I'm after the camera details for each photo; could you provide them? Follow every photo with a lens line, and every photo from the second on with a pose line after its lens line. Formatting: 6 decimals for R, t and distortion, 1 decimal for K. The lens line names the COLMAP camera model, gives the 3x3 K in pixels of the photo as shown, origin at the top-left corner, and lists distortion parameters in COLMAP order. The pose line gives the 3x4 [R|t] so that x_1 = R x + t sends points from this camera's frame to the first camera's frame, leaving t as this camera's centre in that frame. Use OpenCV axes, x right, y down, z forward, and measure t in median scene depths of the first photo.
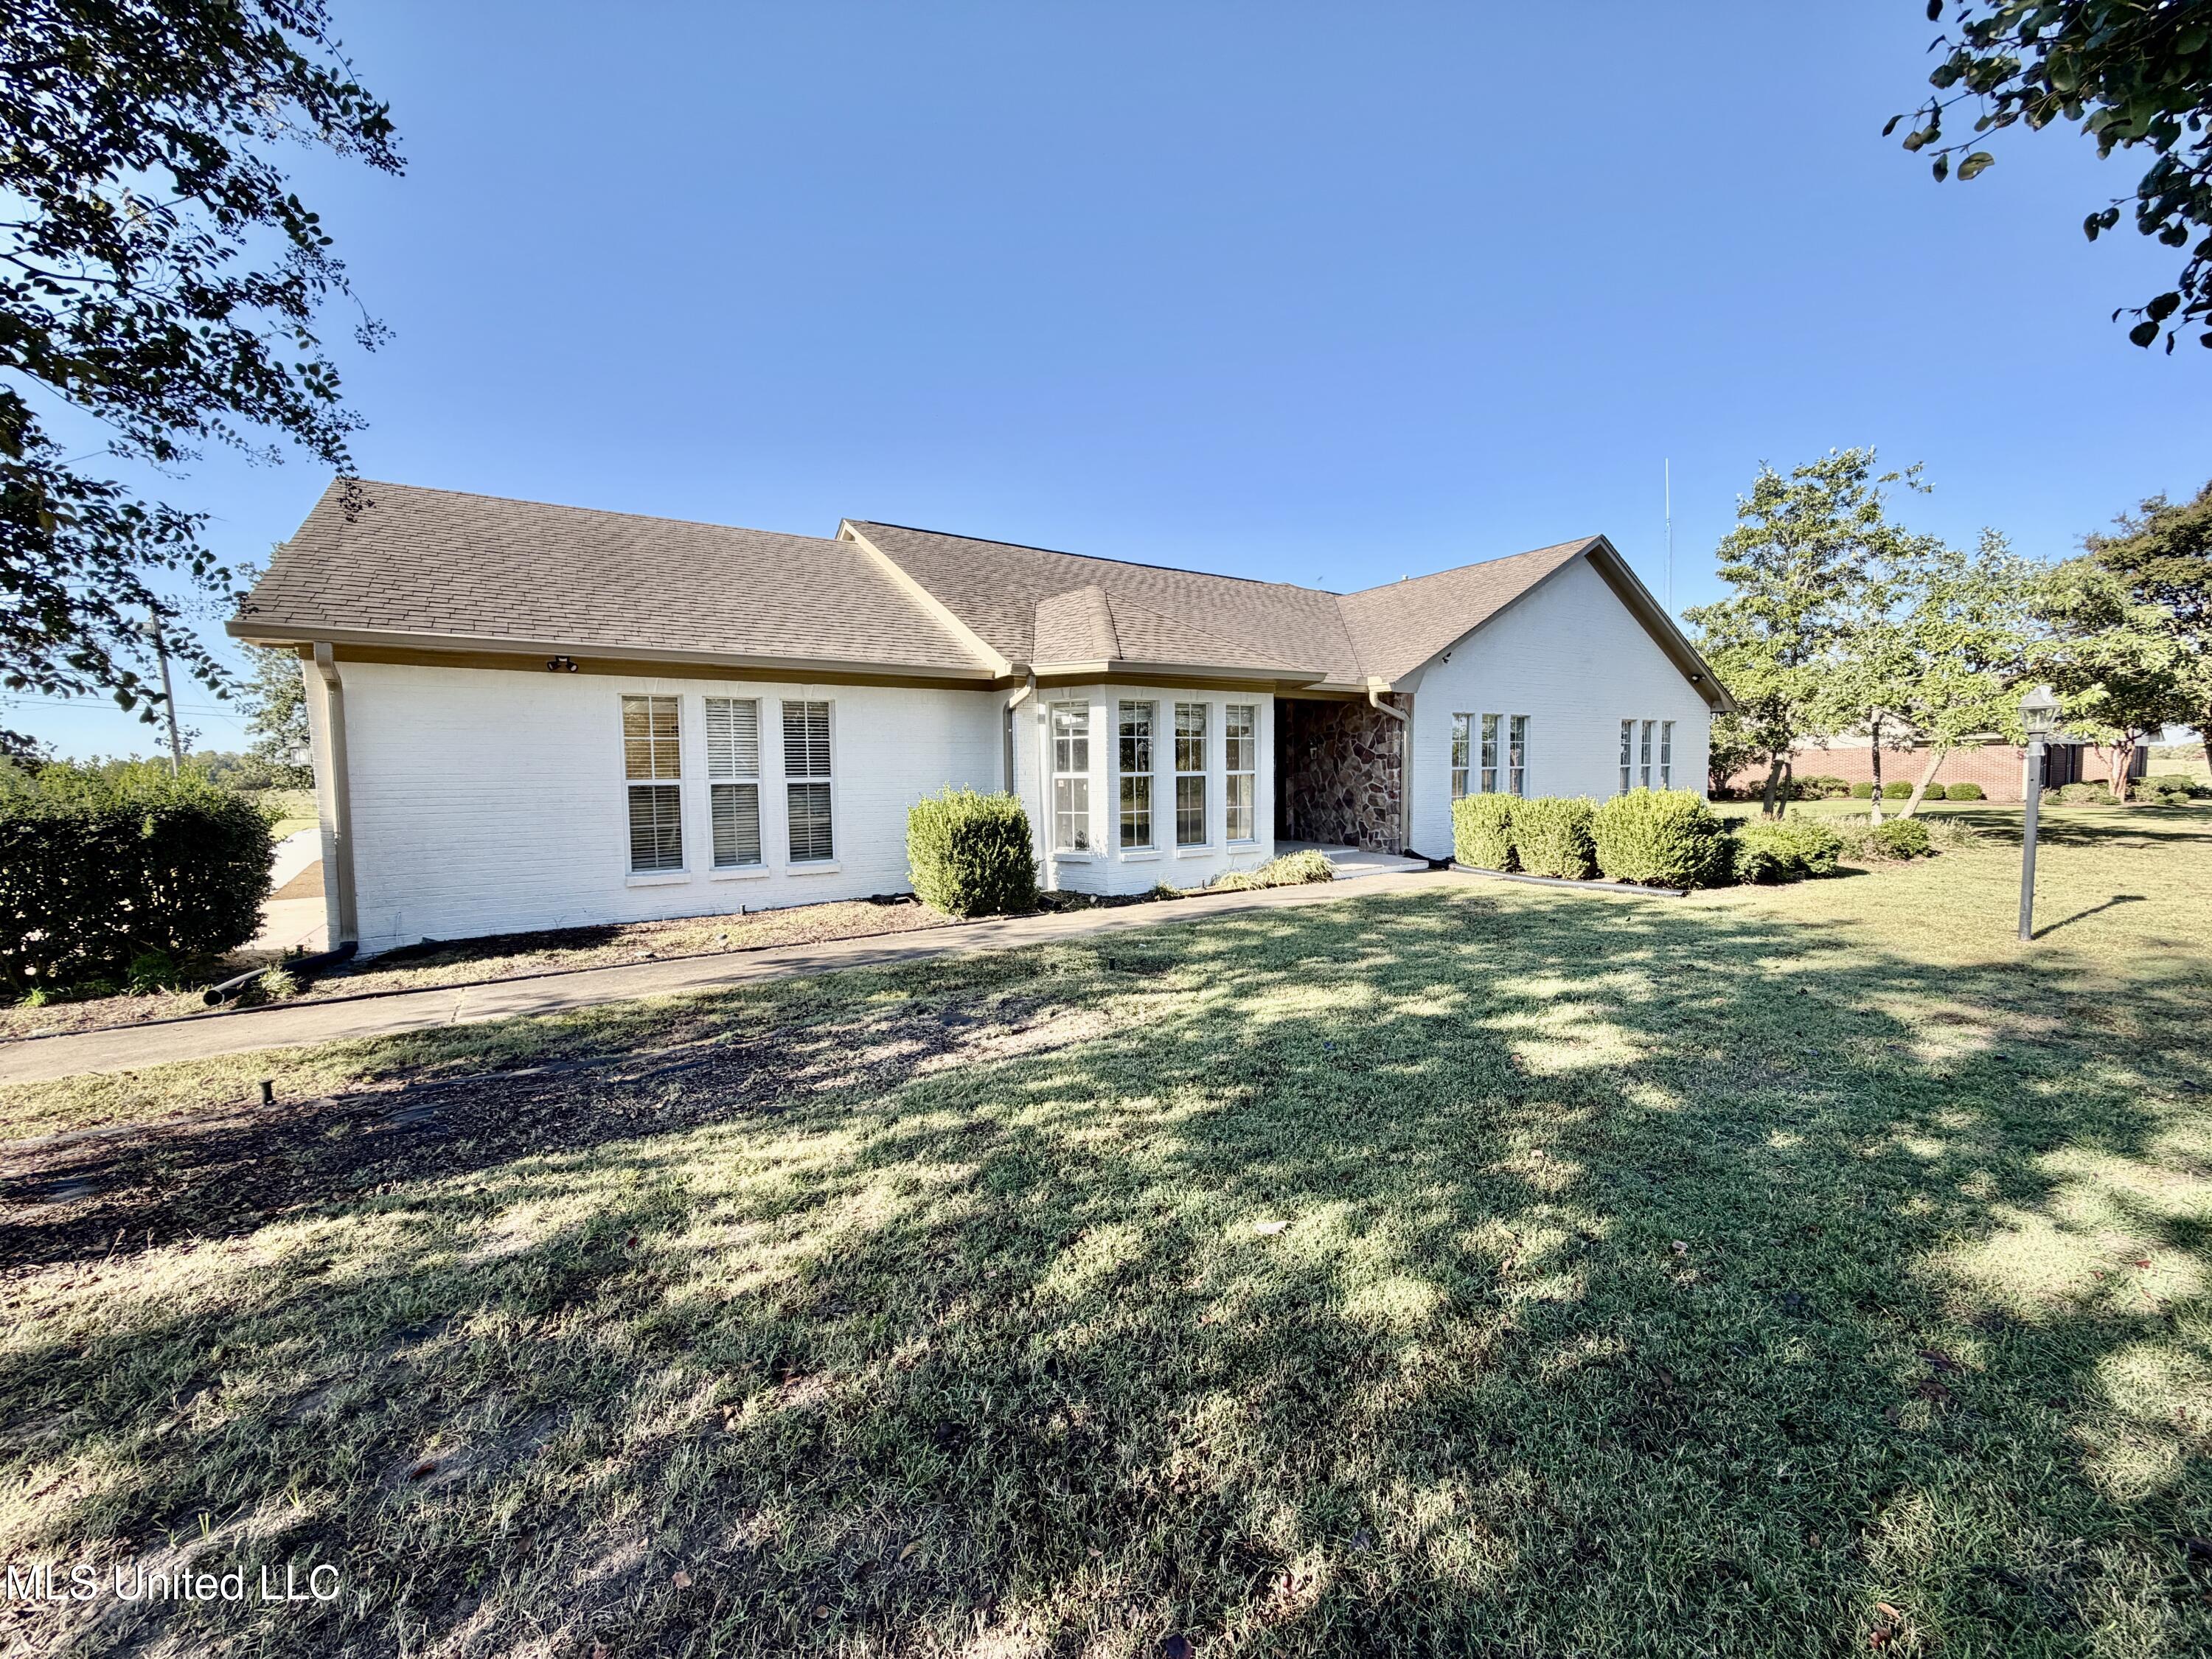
lens RADIAL K [[882.4, 0, 1100.0], [0, 882.4, 834.4], [0, 0, 1]] dist [0.002168, -0.000161]
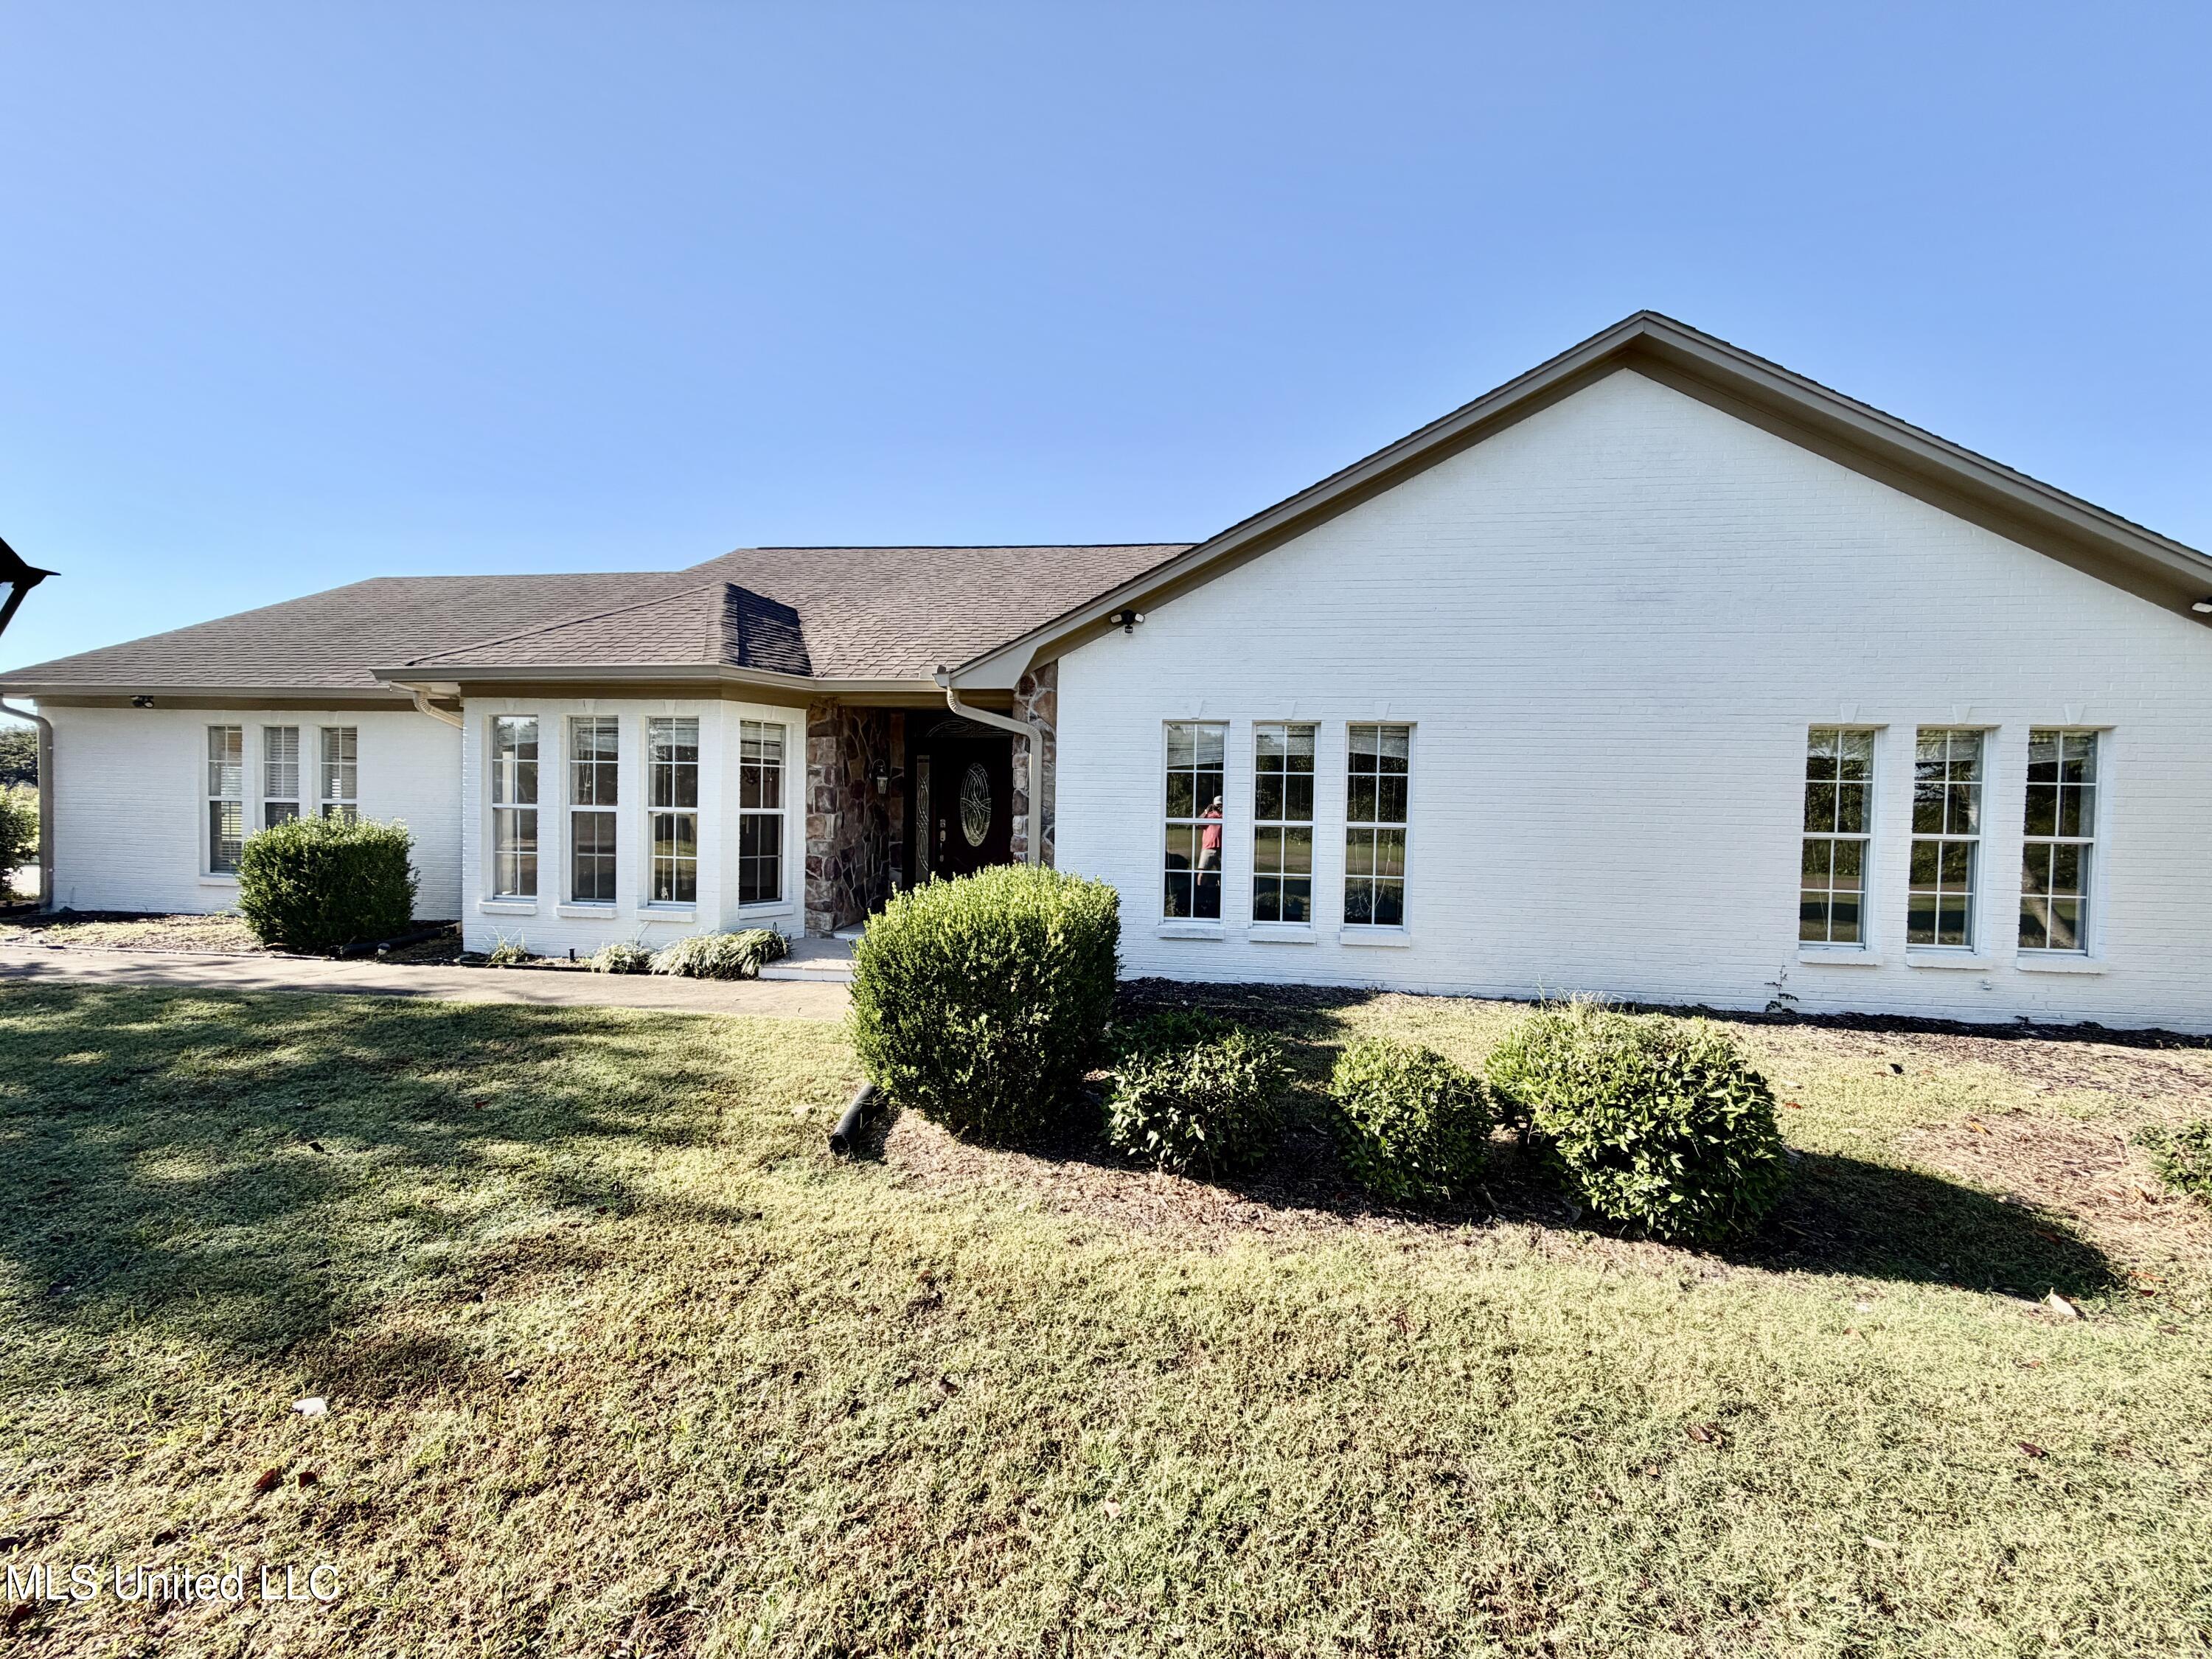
lens RADIAL K [[882.4, 0, 1100.6], [0, 882.4, 822.7], [0, 0, 1]] dist [0.002168, -0.000161]
pose [[0.745636, 0.038359, -0.665248, 0.953393], [-0.082048, 0.996030, -0.034531, -0.067009], [0.661283, 0.080329, 0.745823, 0.736845]]
